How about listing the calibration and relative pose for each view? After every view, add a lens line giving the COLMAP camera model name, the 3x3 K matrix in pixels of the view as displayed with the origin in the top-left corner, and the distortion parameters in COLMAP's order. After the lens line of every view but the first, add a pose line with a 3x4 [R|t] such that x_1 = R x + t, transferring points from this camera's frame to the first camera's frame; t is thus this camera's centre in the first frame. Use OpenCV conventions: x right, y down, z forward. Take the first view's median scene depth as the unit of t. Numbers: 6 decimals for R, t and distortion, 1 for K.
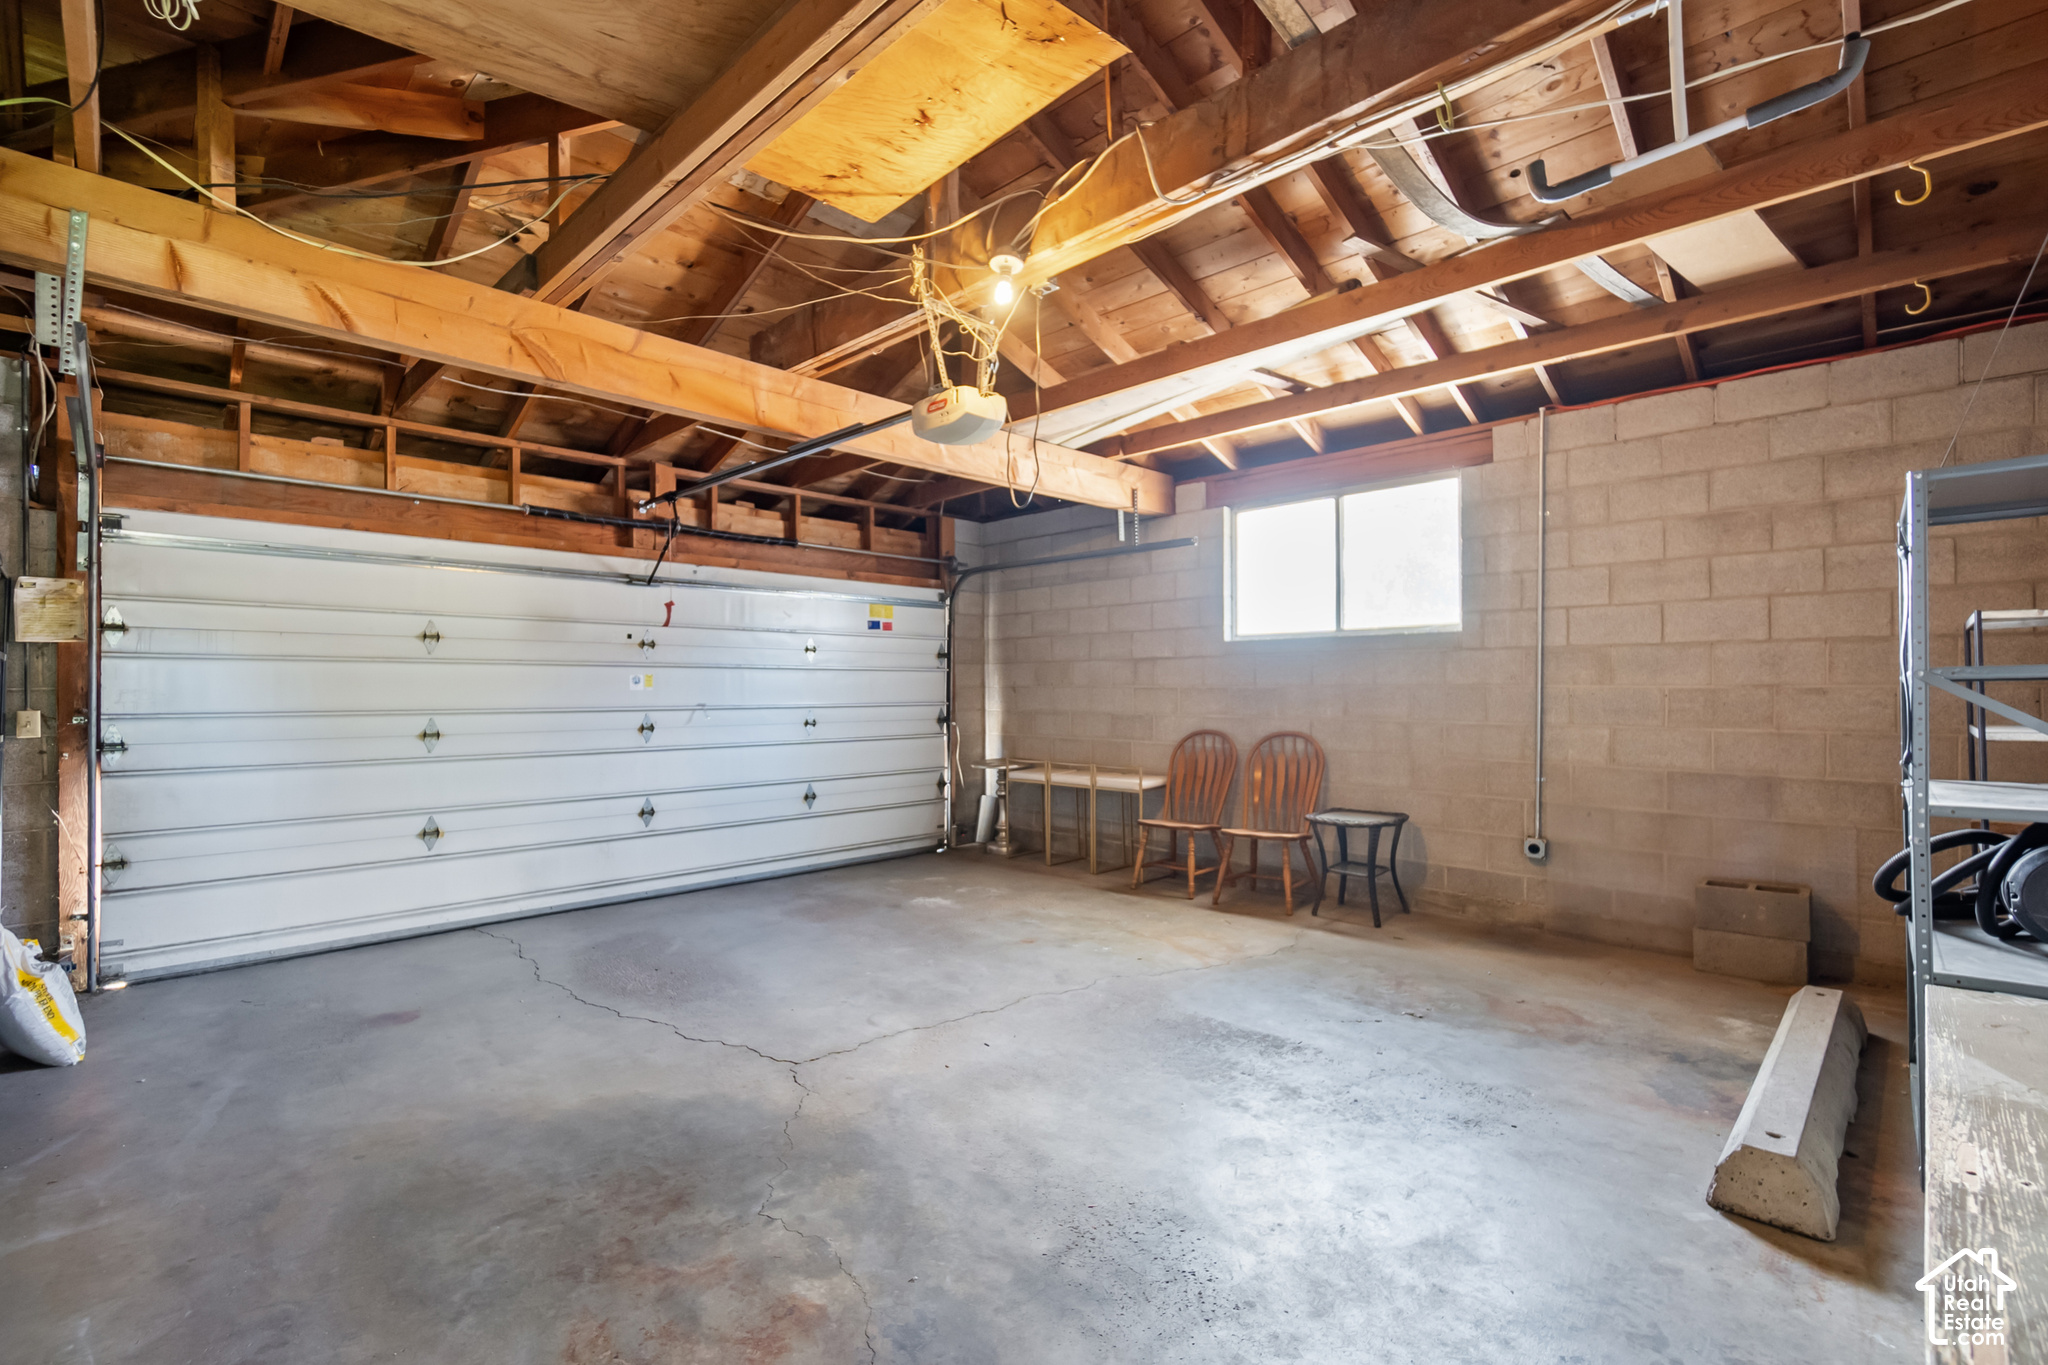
lens RADIAL K [[897.0, 0, 1015.7], [0, 897.0, 669.5], [0, 0, 1]] dist [-0.001859, -0.000509]
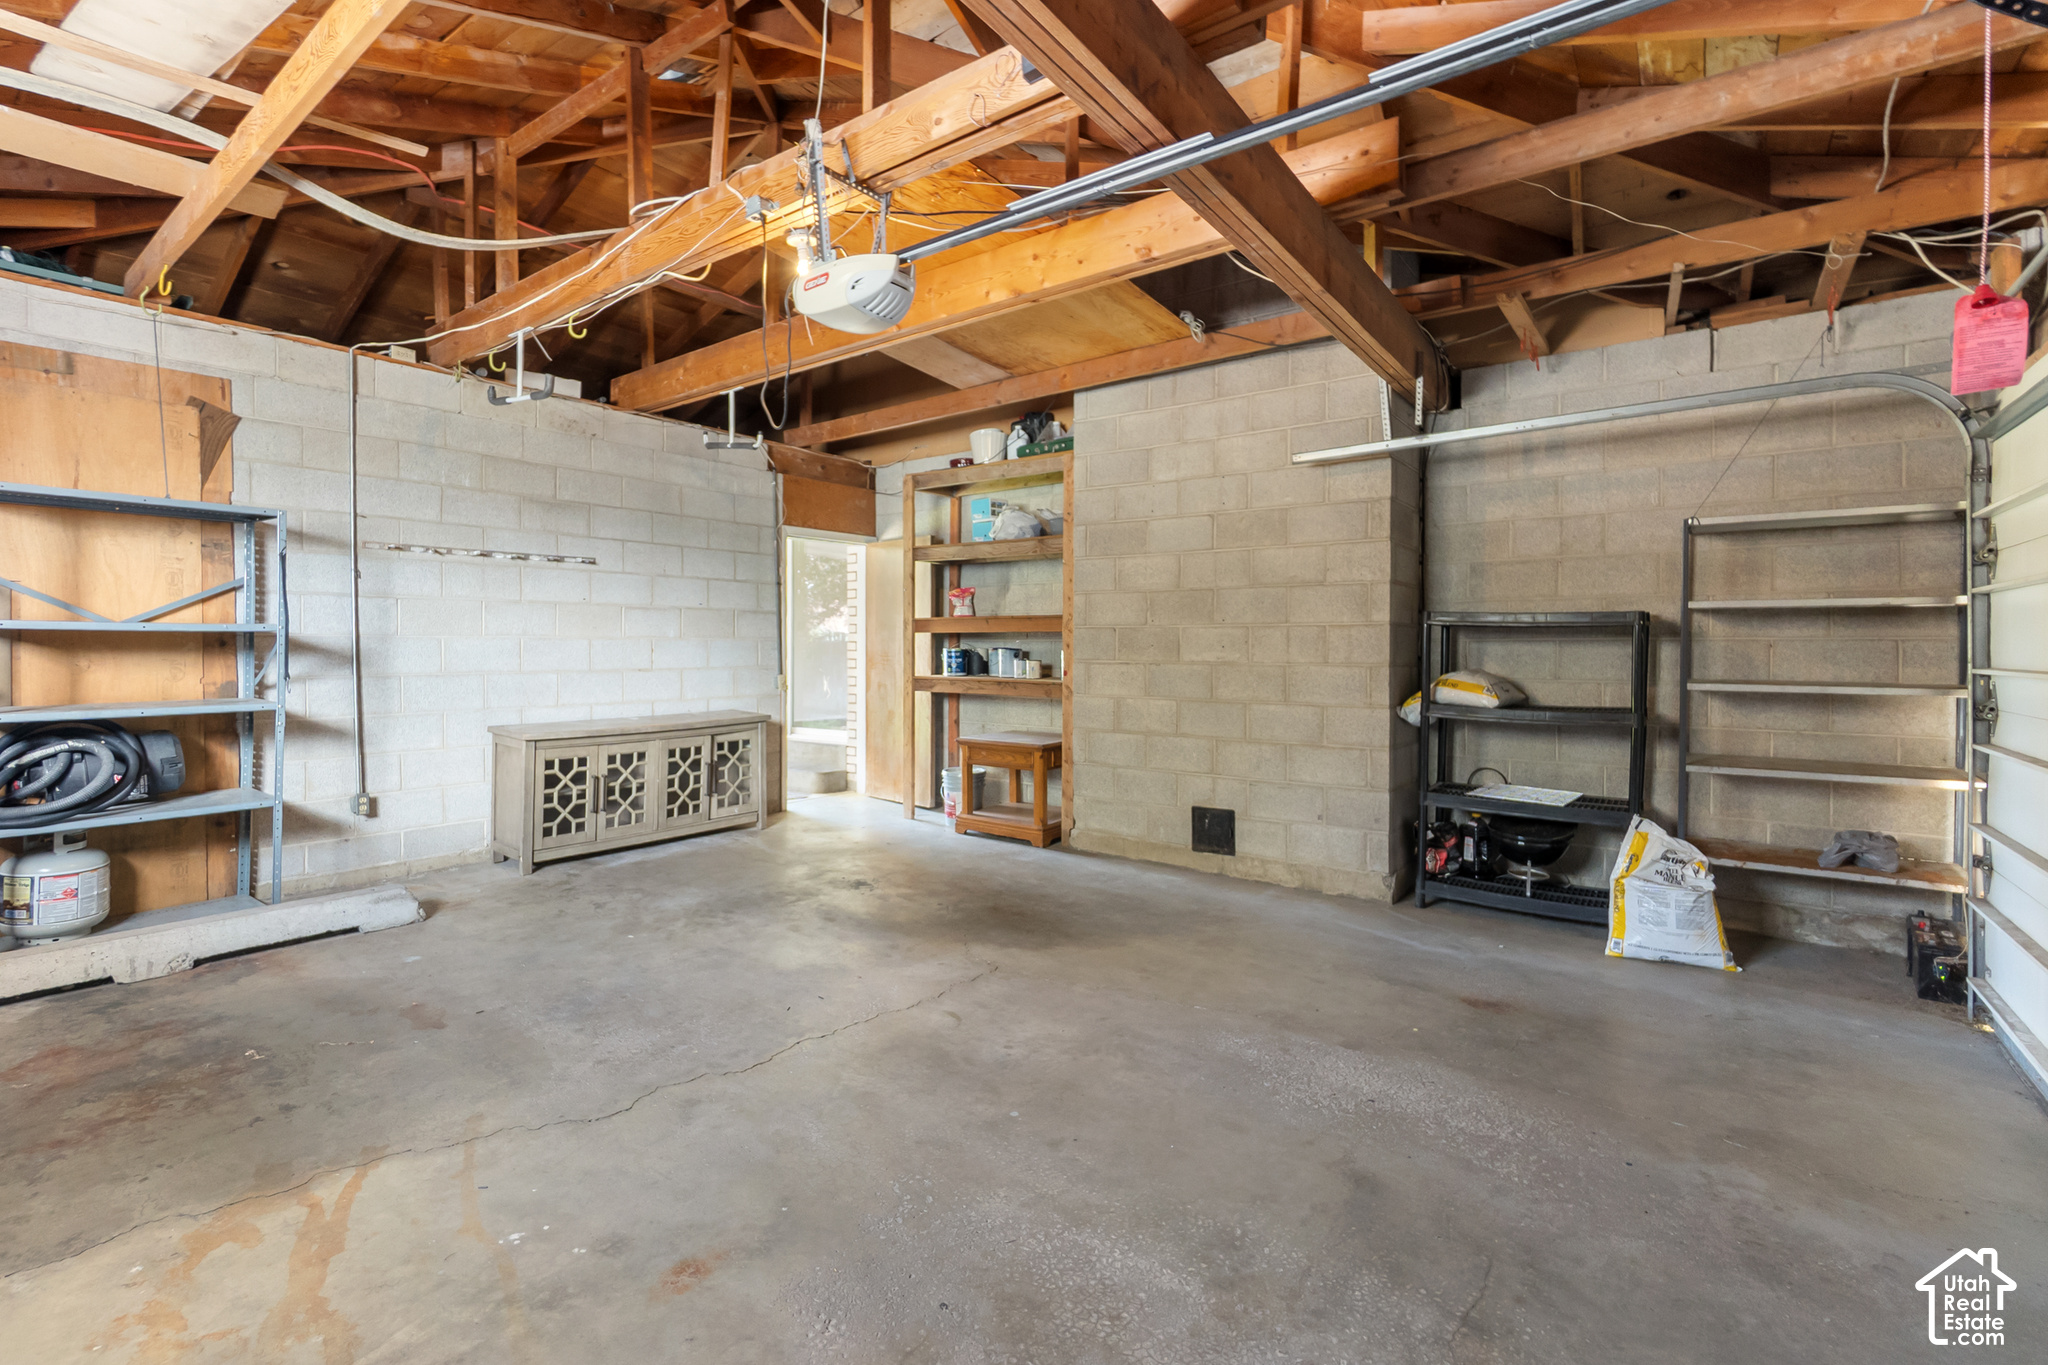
lens RADIAL K [[897.0, 0, 1015.7], [0, 897.0, 669.5], [0, 0, 1]] dist [-0.001859, -0.000509]
pose [[-0.989408, 0.001428, -0.145153, -0.091521], [0.000610, 0.999984, 0.005680, 0.049069], [0.145159, 0.005531, -0.989393, 1.828592]]
